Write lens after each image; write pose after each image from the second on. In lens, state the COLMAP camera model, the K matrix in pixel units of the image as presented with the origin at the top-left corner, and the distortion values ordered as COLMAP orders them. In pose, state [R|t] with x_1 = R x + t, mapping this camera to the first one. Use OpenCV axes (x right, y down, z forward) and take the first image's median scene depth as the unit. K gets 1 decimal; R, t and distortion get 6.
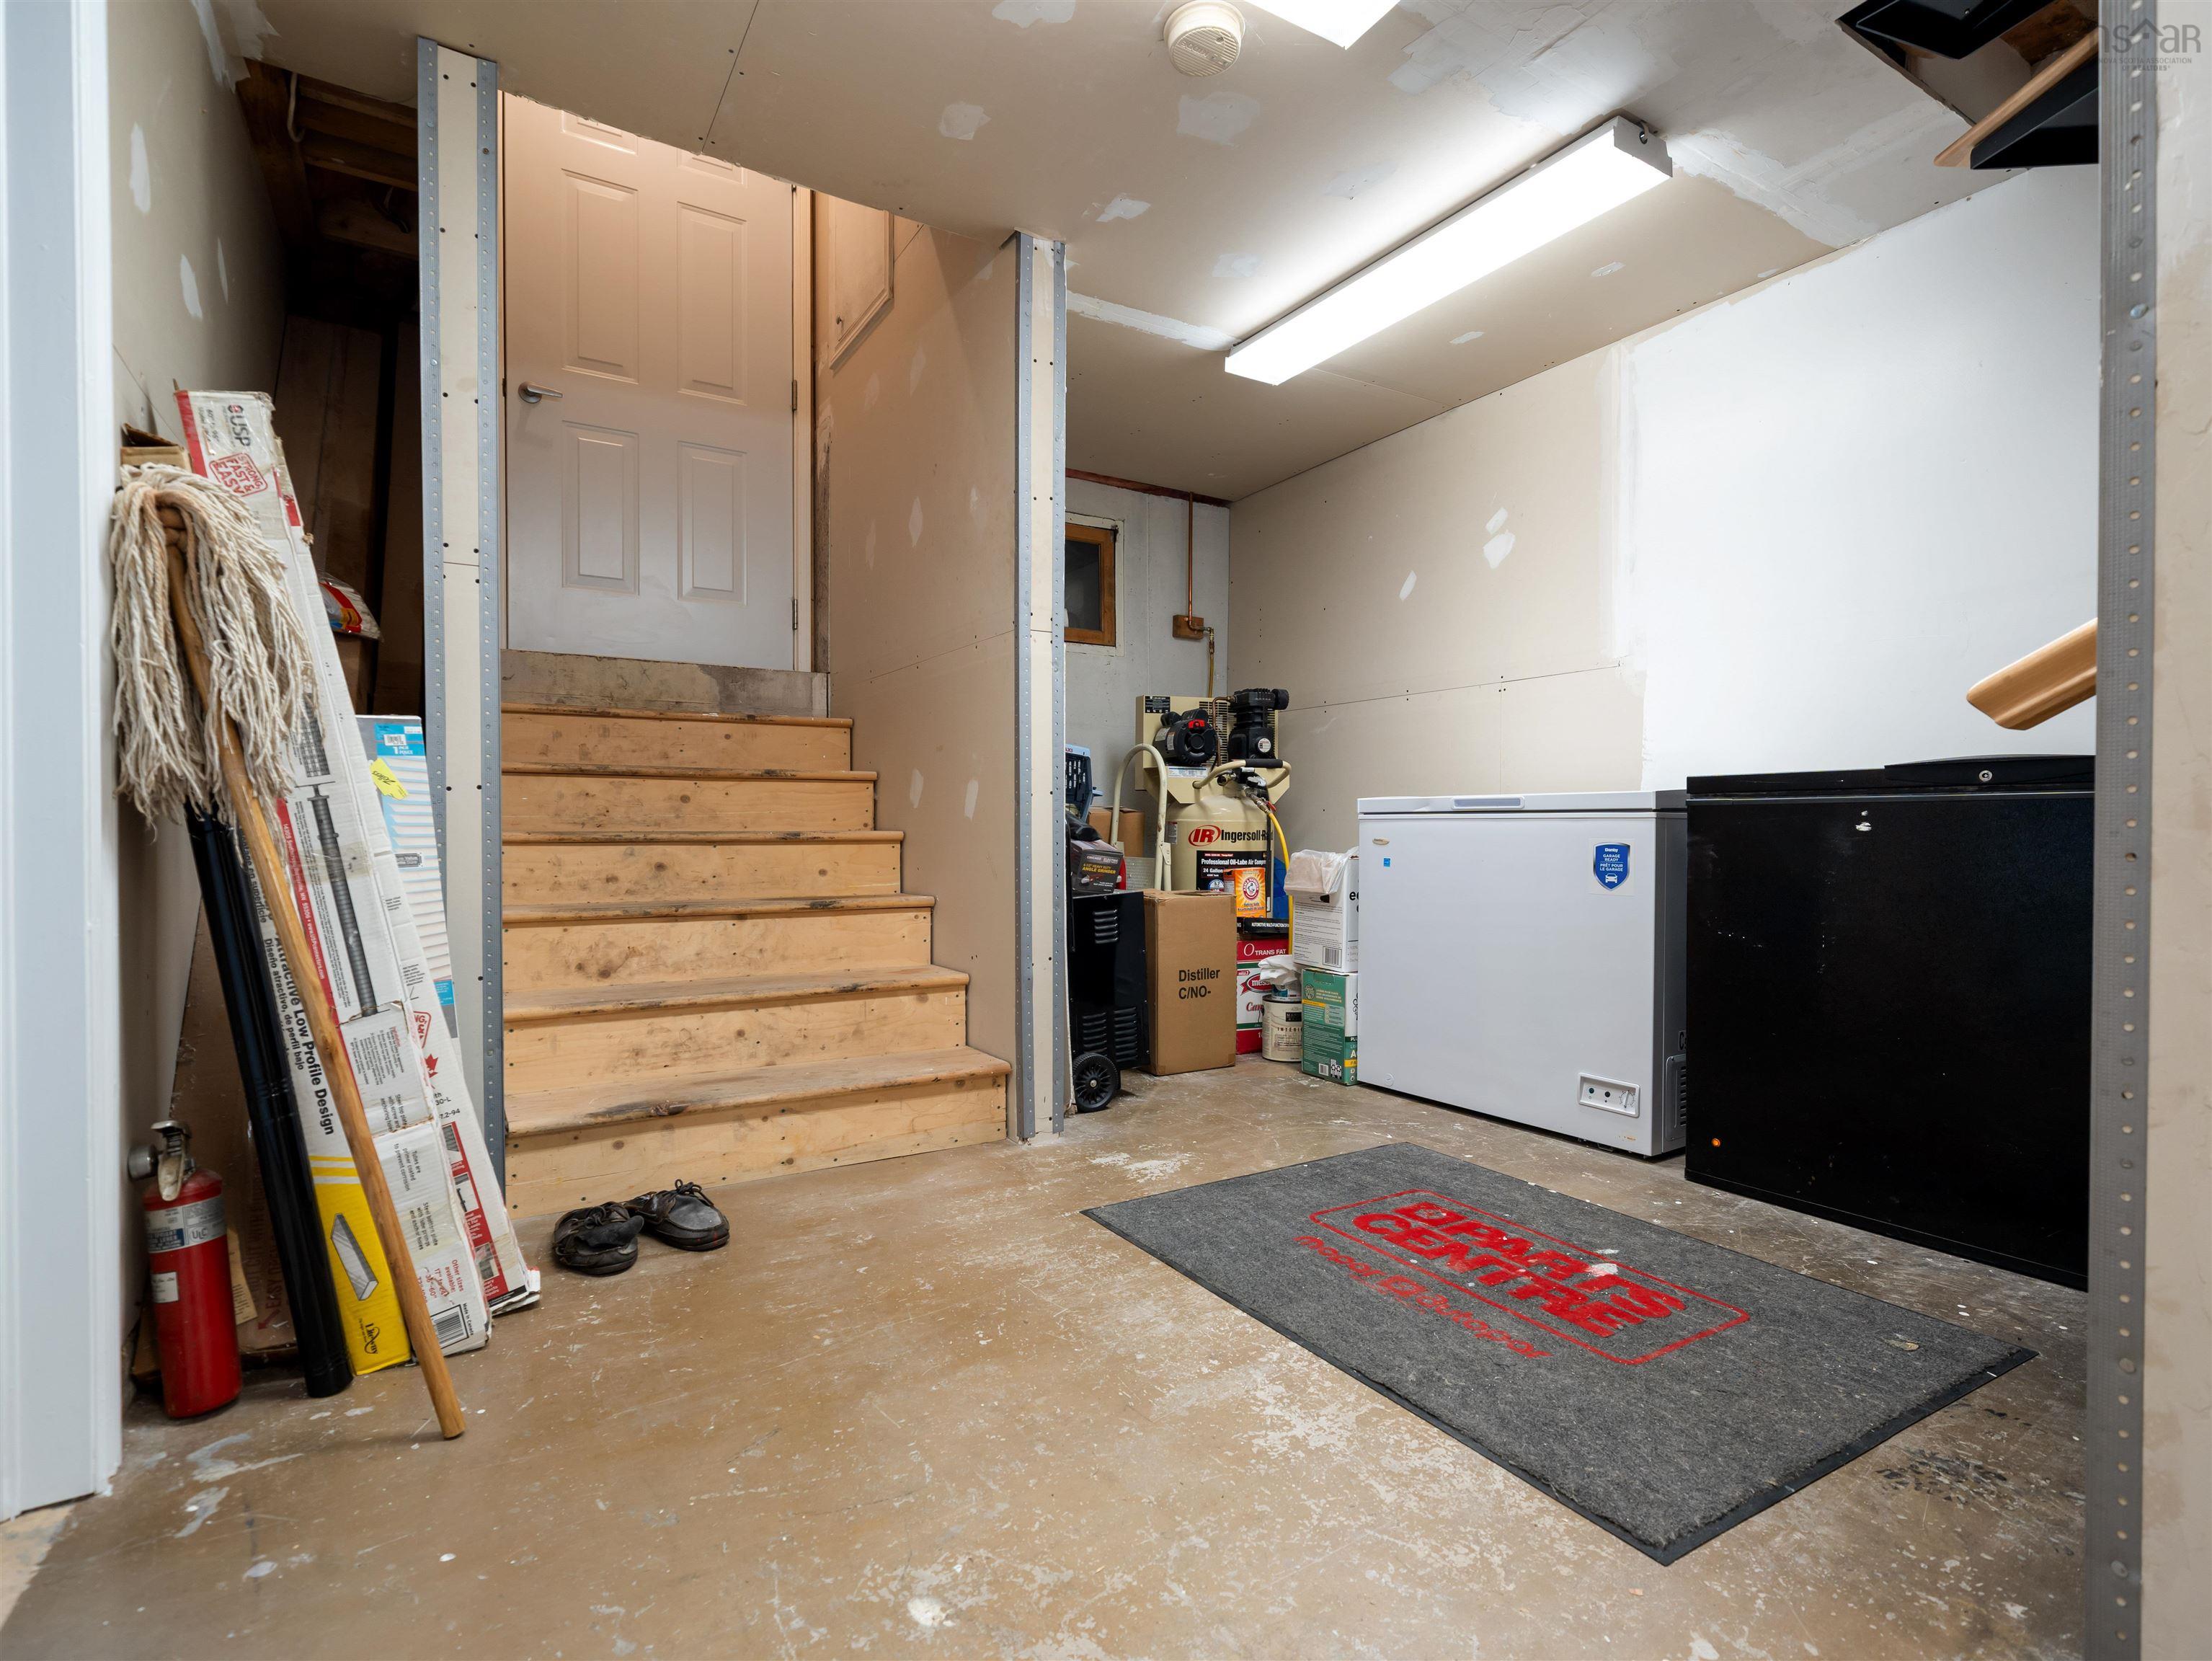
lens RADIAL K [[1084.9, 0, 1107.0], [0, 1084.9, 830.3], [0, 0, 1]] dist [0.001074, 0.000257]
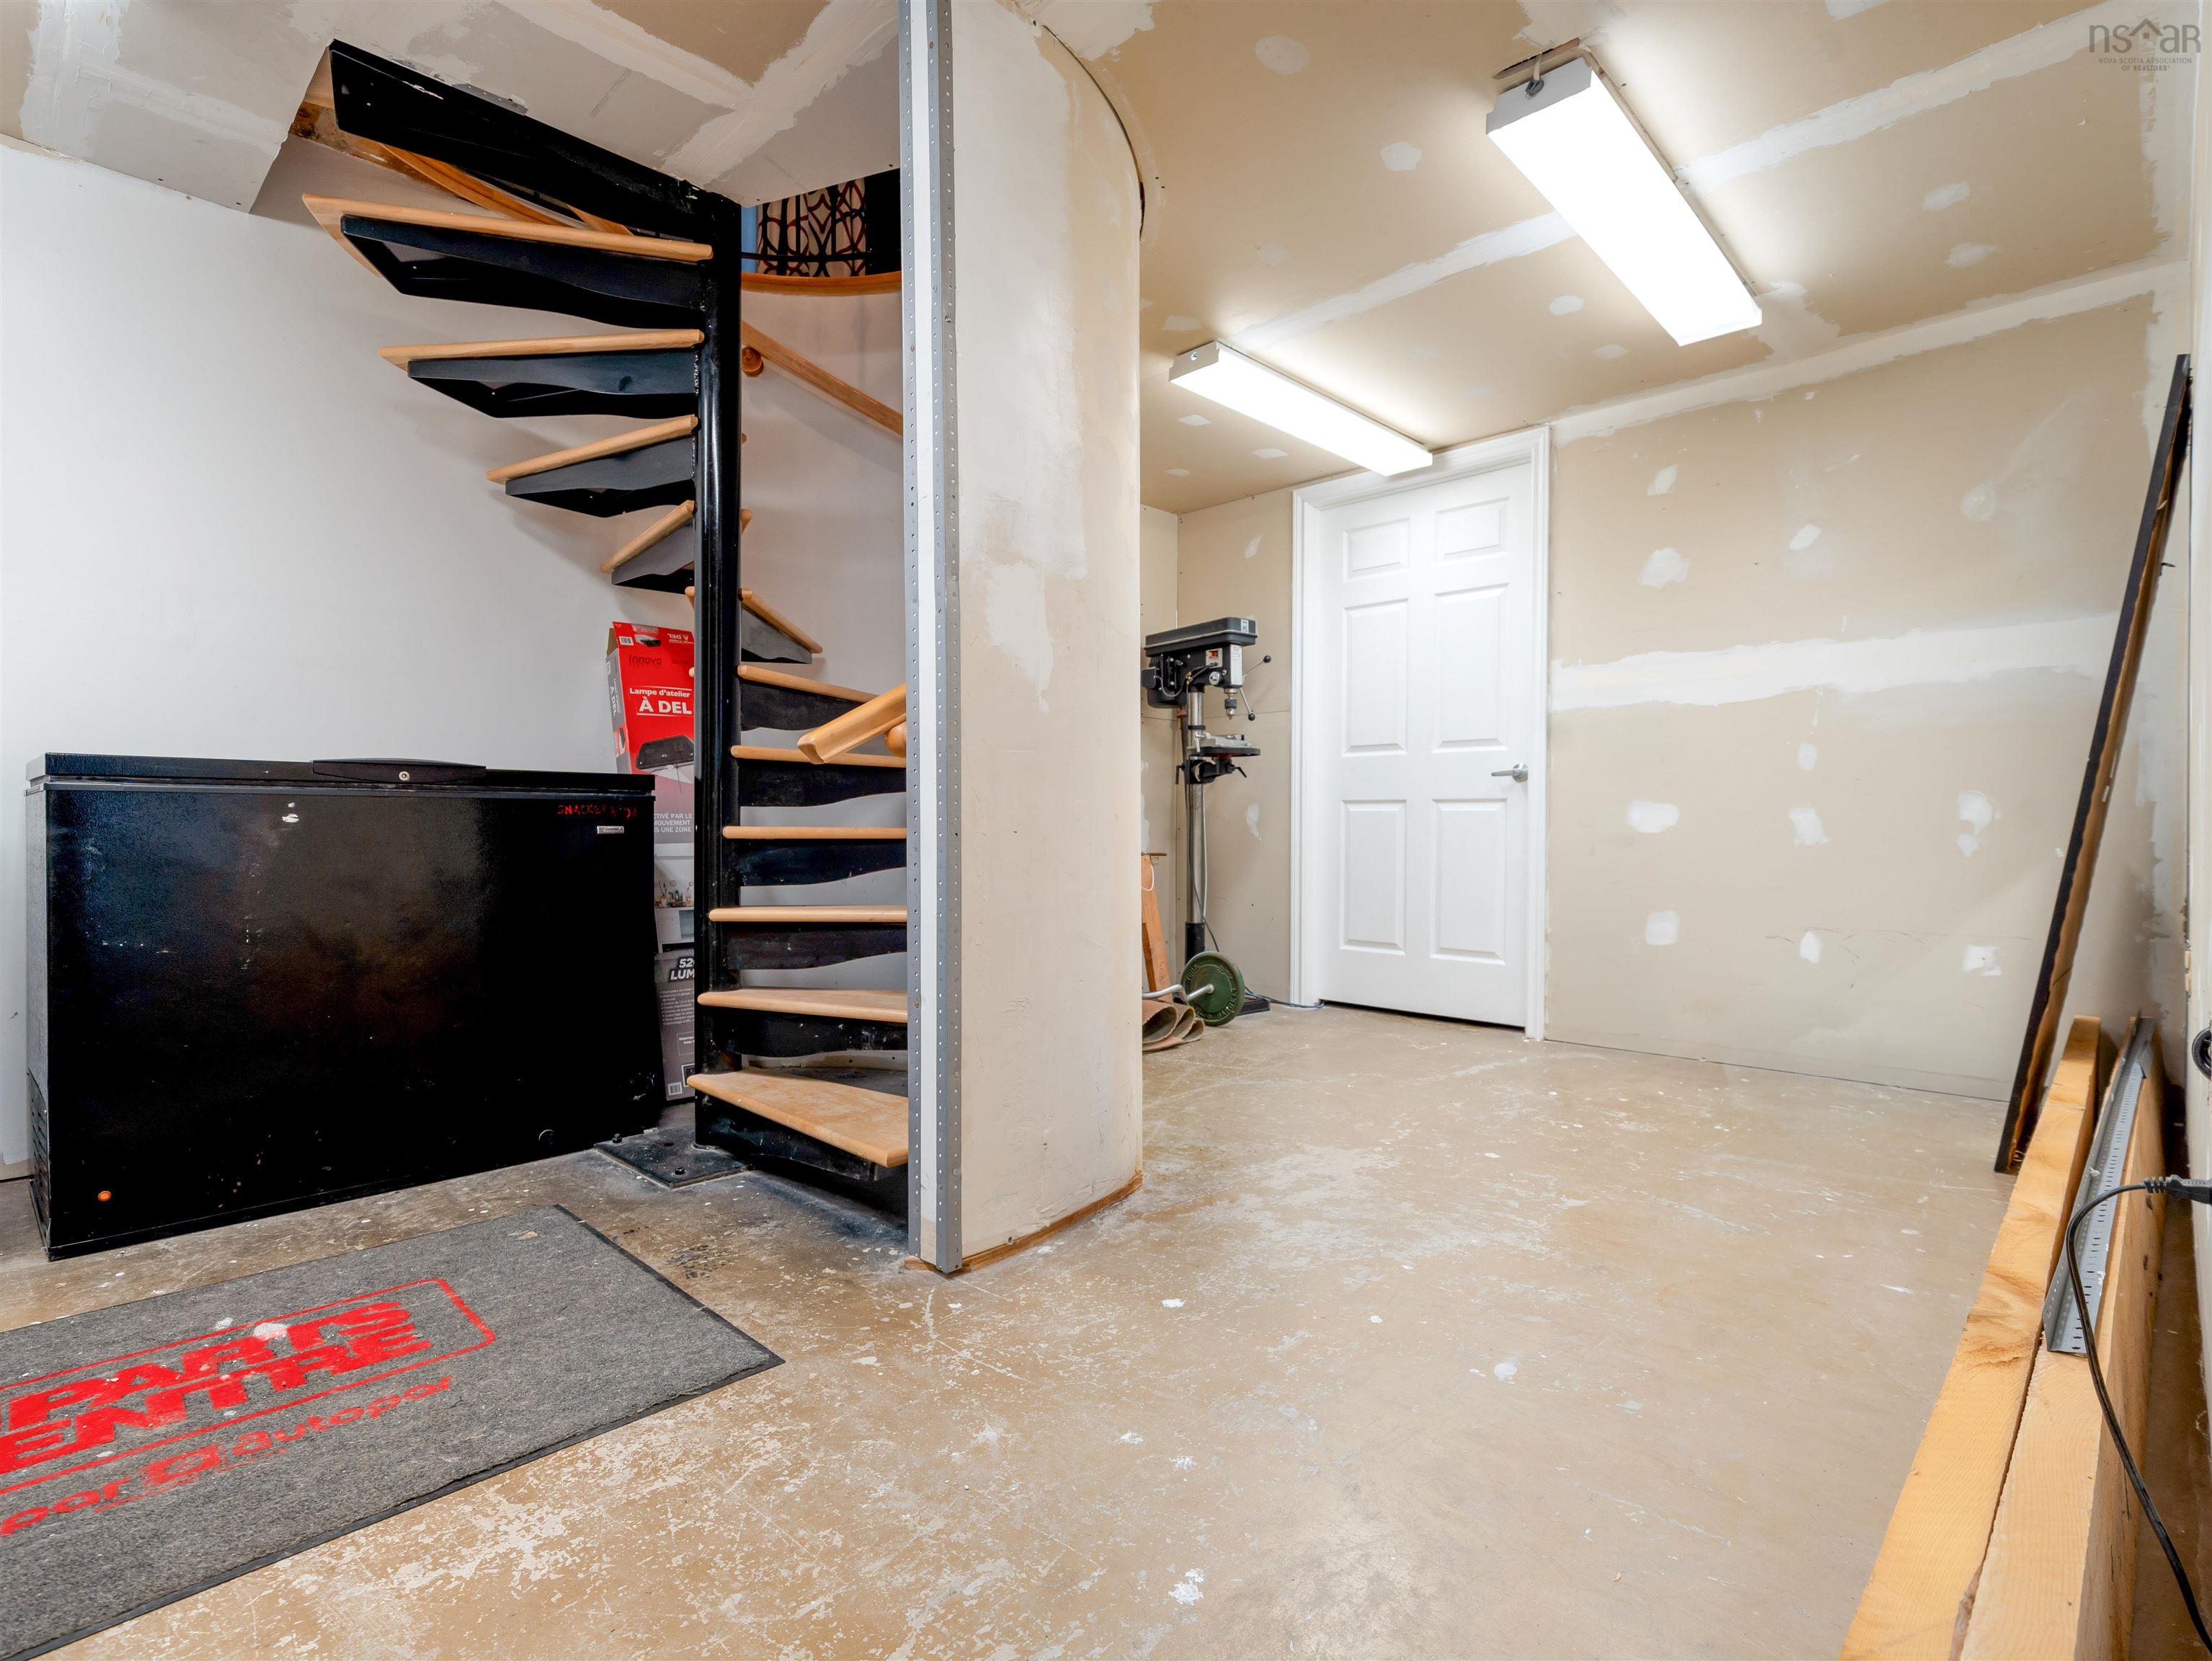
lens RADIAL K [[1084.9, 0, 1107.1], [0, 1084.9, 834.0], [0, 0, 1]] dist [0.001074, 0.000257]
pose [[-0.253626, -0.008293, 0.967267, -0.563480], [-0.001323, 0.999965, 0.008226, 0.002083], [-0.967302, 0.000806, -0.253628, 0.597753]]
